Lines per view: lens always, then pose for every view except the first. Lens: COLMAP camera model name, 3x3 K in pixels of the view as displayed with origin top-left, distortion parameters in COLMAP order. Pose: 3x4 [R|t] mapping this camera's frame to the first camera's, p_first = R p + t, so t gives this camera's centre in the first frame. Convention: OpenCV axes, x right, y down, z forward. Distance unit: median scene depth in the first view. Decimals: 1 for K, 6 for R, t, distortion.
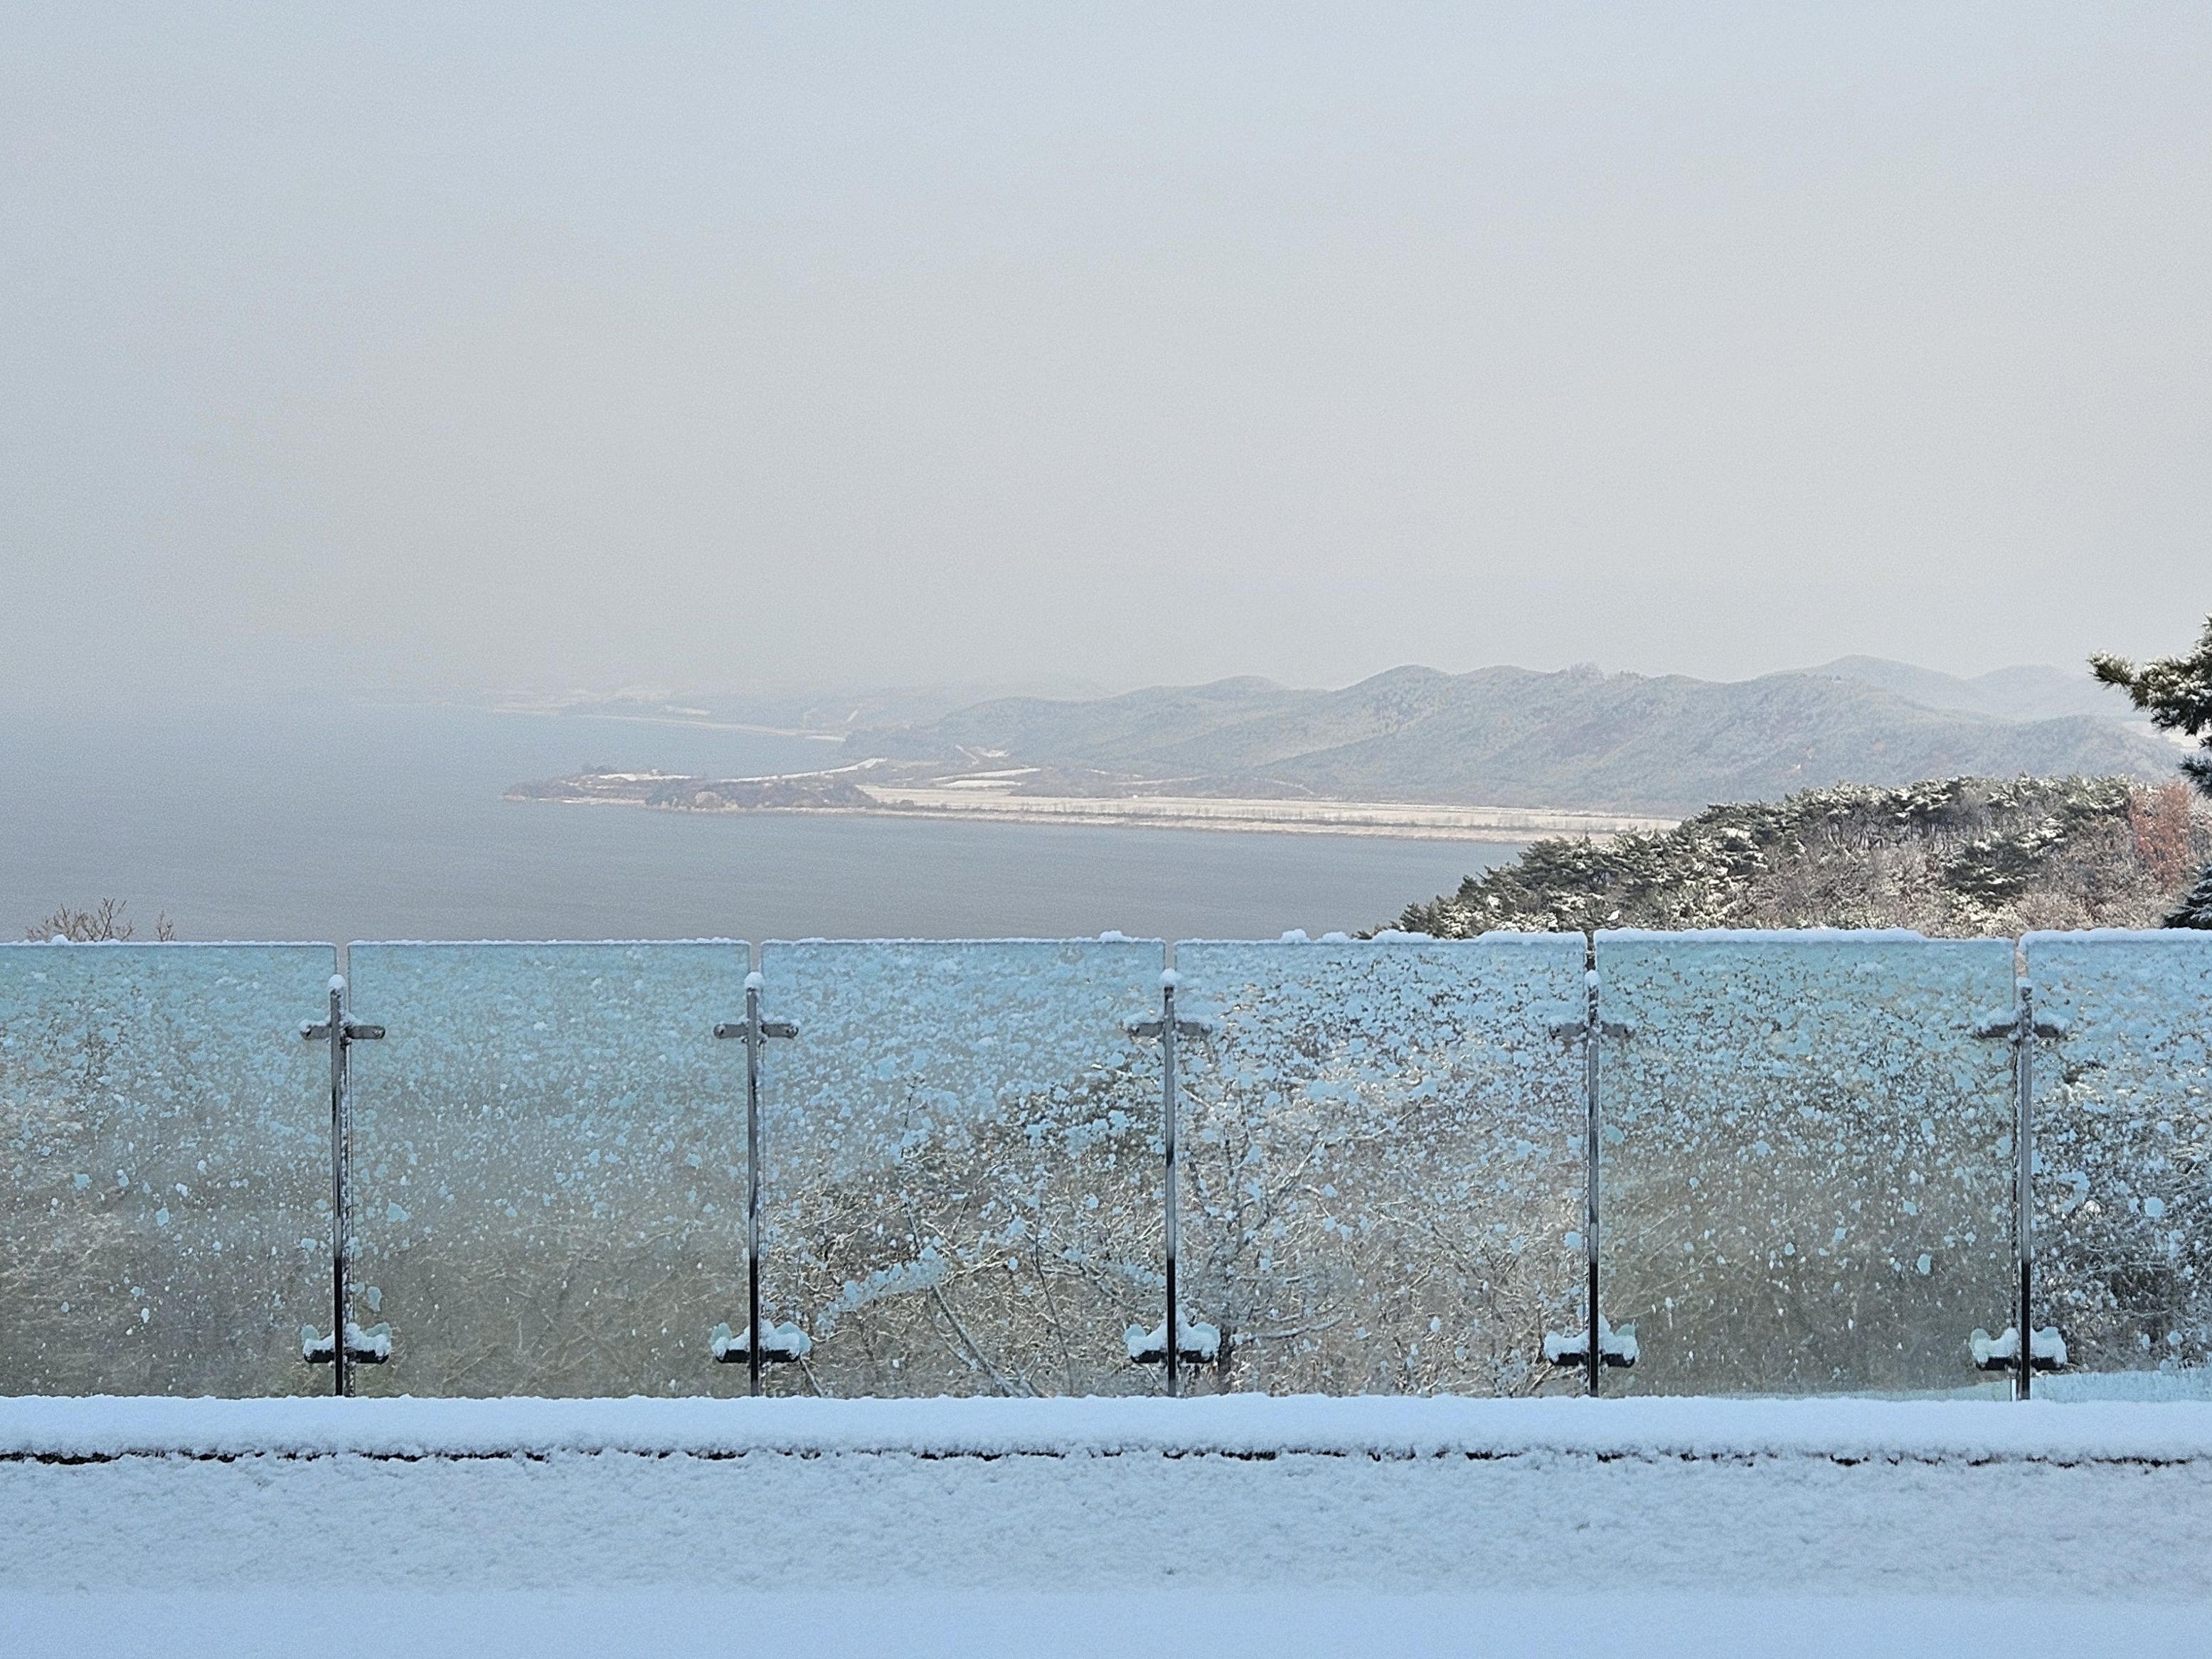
lens RADIAL K [[3681.2, 0, 1057.9], [0, 3681.2, 787.2], [0, 0, 1]] dist [0.087568, 0.000000]
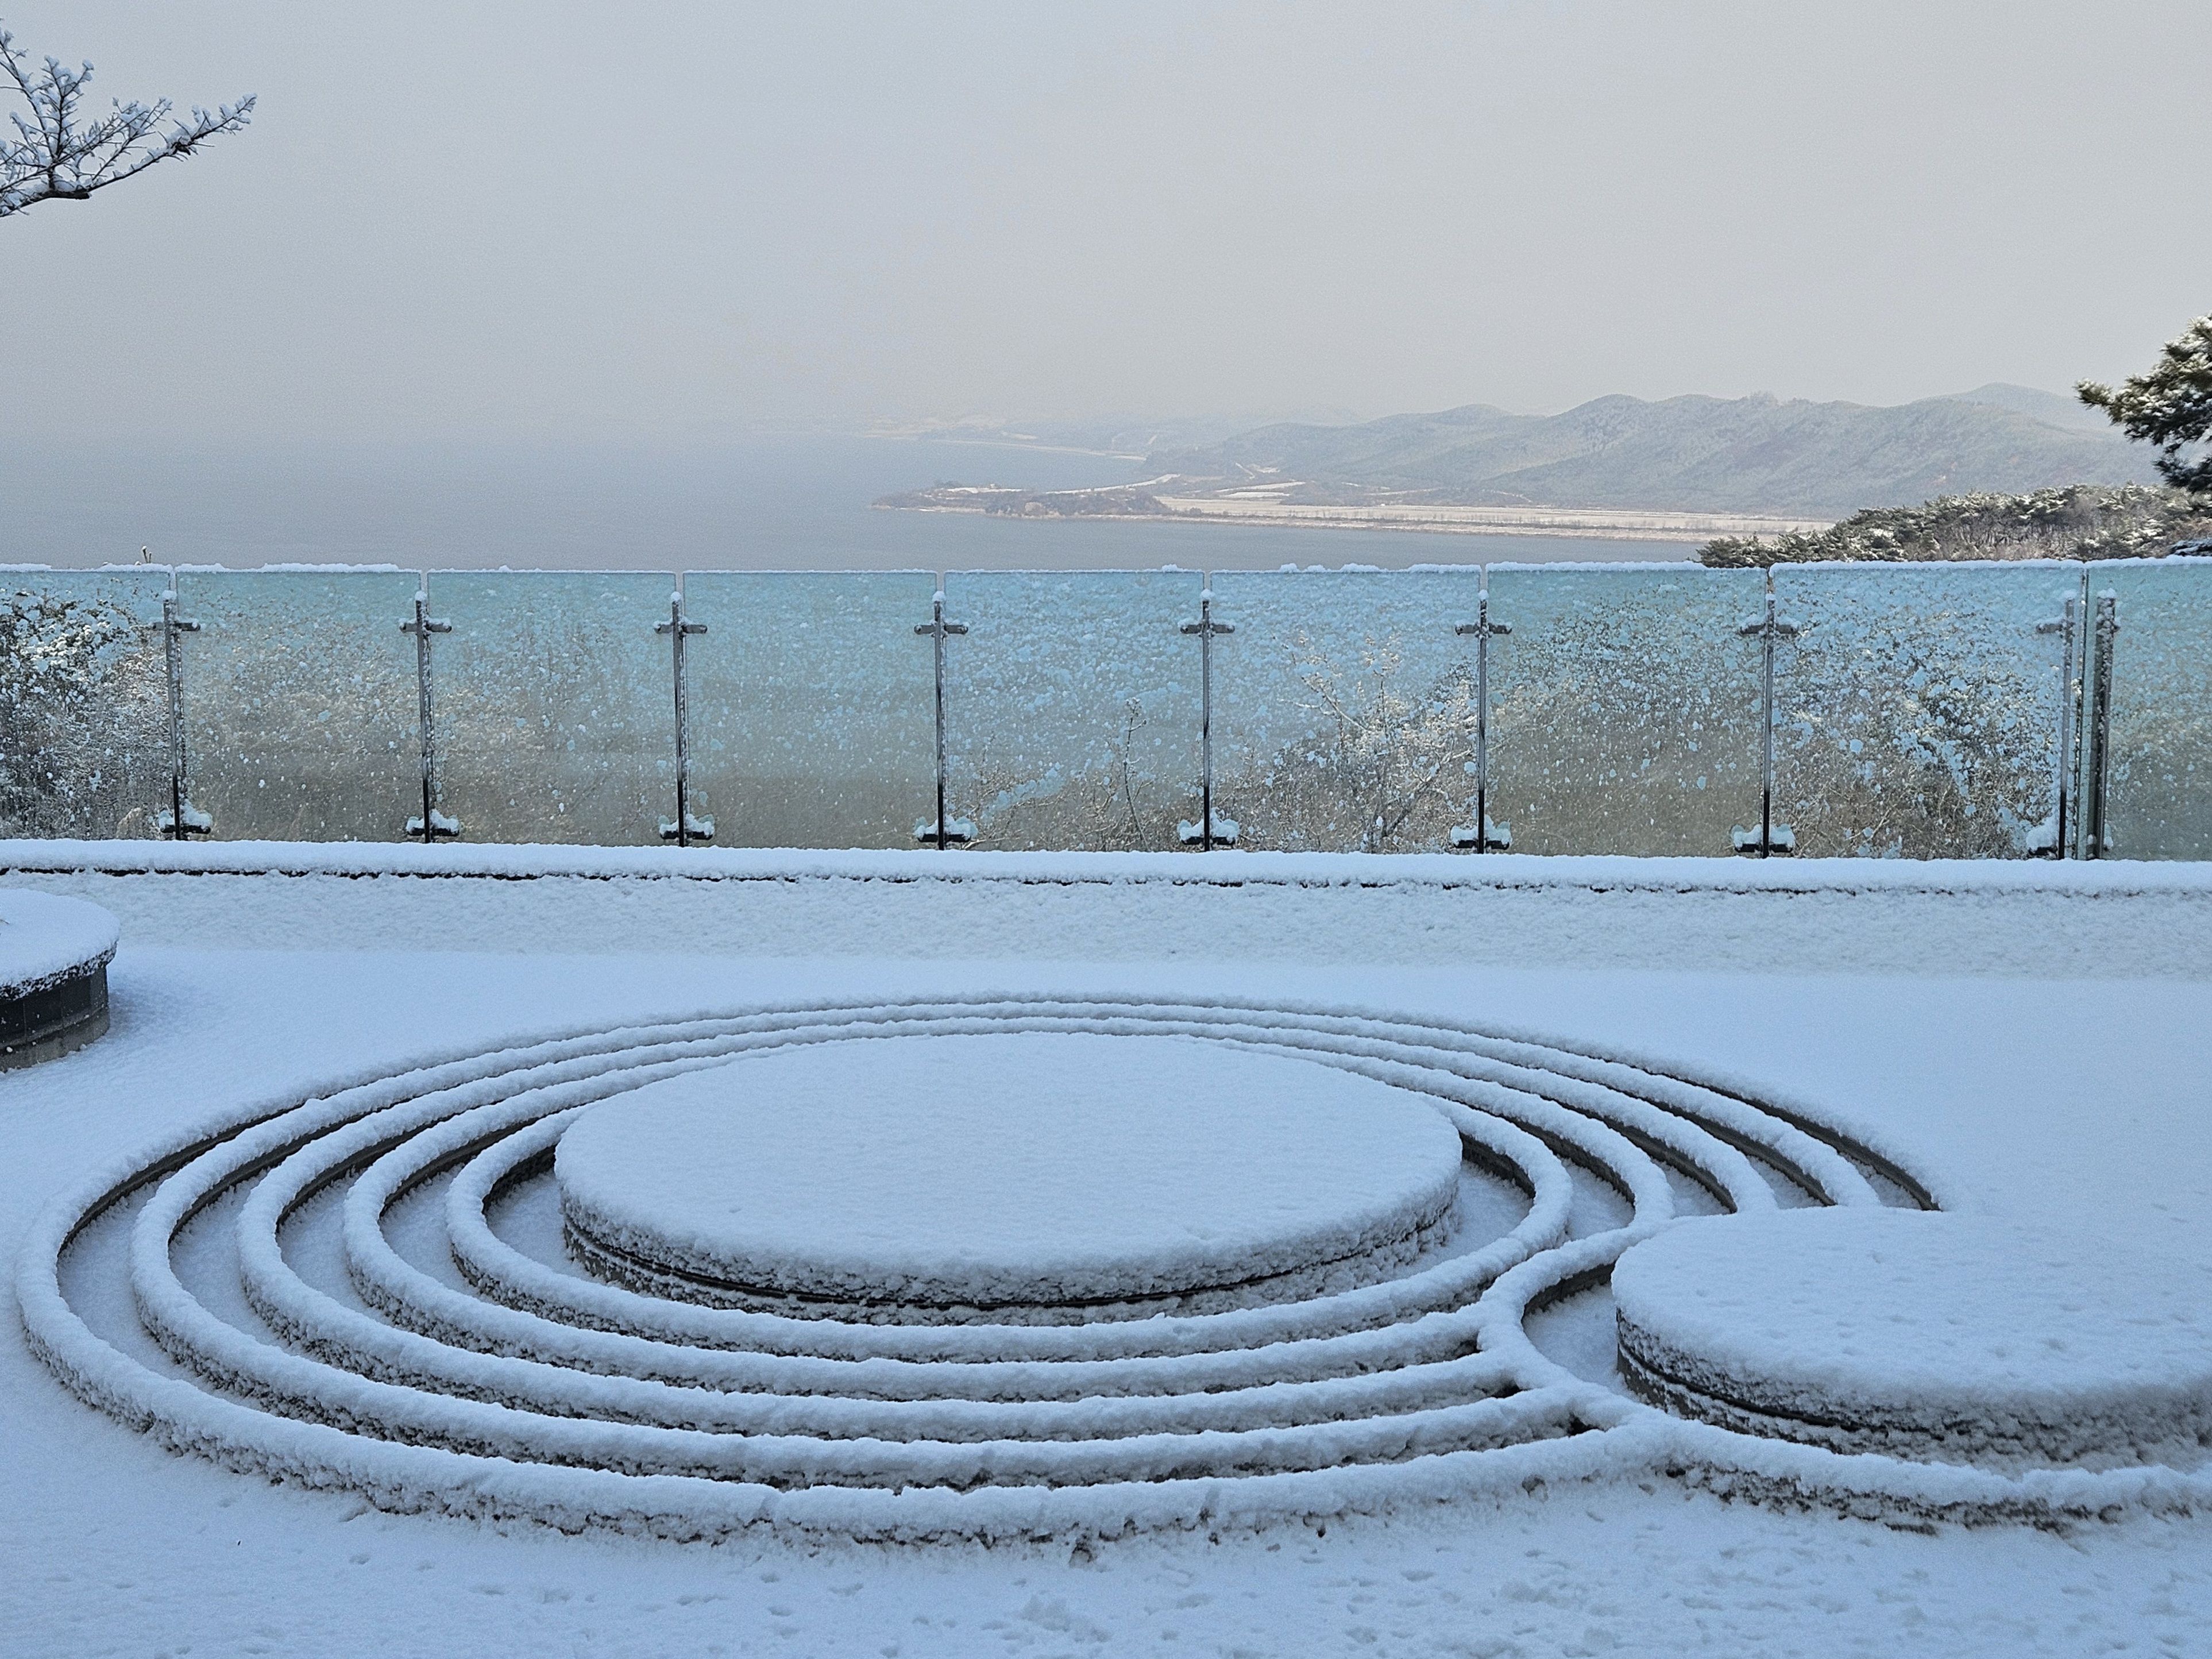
lens RADIAL K [[3681.8, 0, 1105.2], [0, 3681.8, 828.4], [0, 0, 1]] dist [0.087568, 0.000000]
pose [[0.993260, 0.007838, -0.115638, 0.166295], [0.001527, 0.996739, 0.080680, 0.024677], [0.115894, -0.080313, 0.990009, -0.531770]]
